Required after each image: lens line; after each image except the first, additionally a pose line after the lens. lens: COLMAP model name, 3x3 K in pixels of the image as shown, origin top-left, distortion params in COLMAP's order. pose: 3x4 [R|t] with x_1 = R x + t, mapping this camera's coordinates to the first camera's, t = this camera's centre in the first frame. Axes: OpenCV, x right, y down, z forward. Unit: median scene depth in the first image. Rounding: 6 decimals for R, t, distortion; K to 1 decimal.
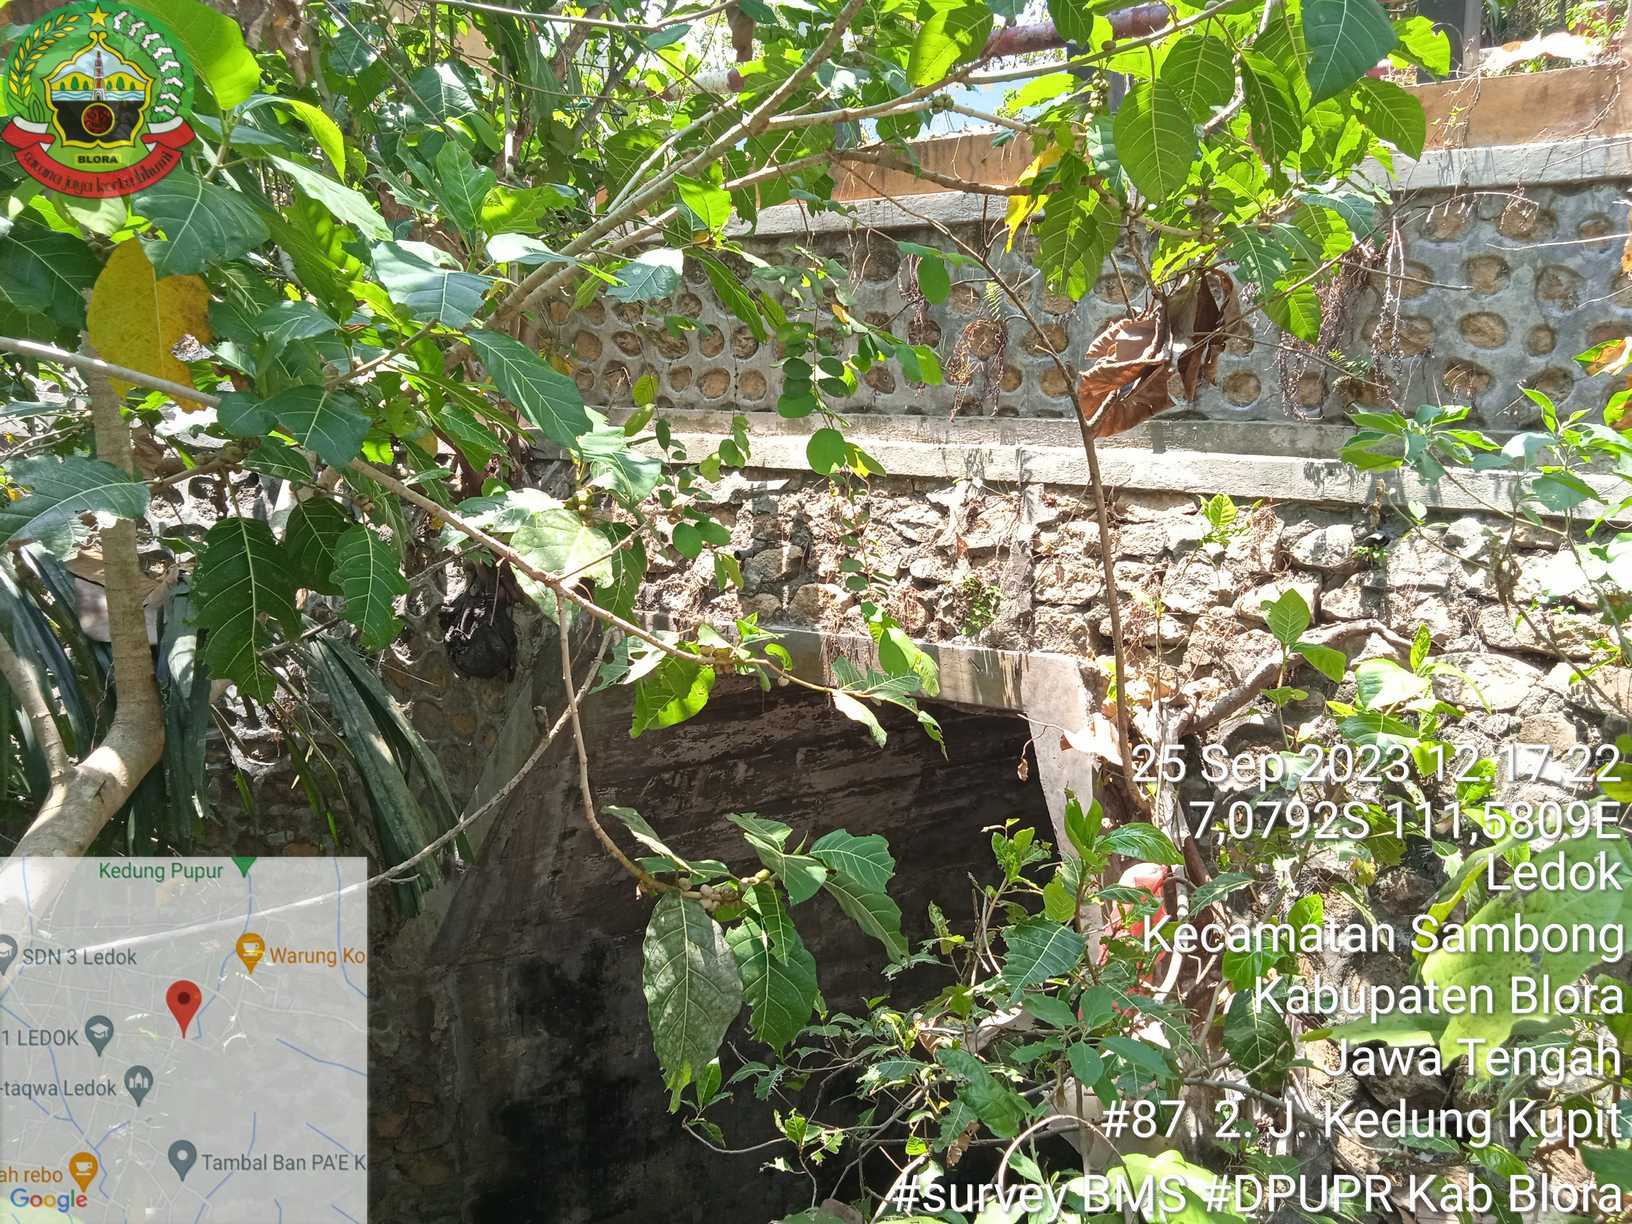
lens RADIAL K [[1353.6, 0, 816.0], [0, 1353.6, 612.0], [0, 0, 1]] dist [0.050268, -0.061203]
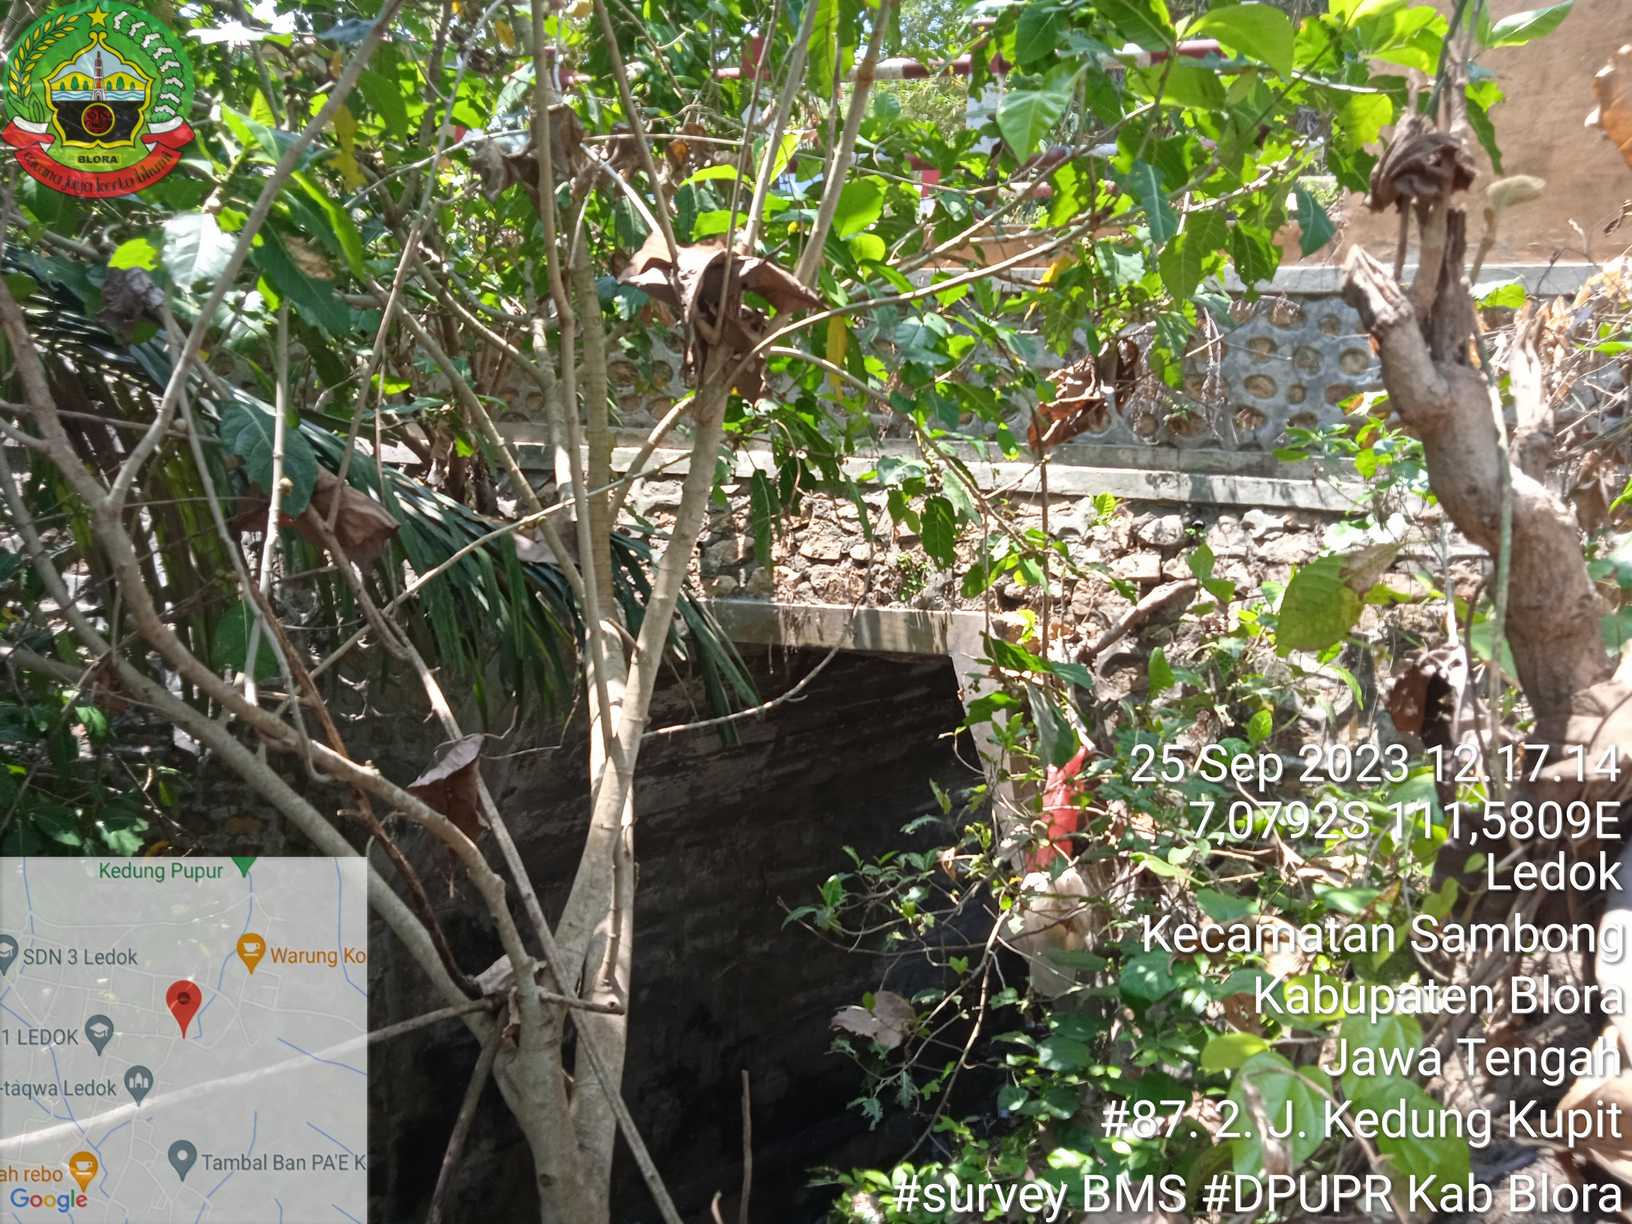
lens RADIAL K [[1353.6, 0, 816.0], [0, 1353.6, 612.0], [0, 0, 1]] dist [0.050268, -0.061203]
pose [[0.961796, -0.009537, 0.273599, -0.373368], [0.018313, 0.999396, -0.029538, 0.073637], [-0.273152, 0.033420, 0.961390, -0.285768]]
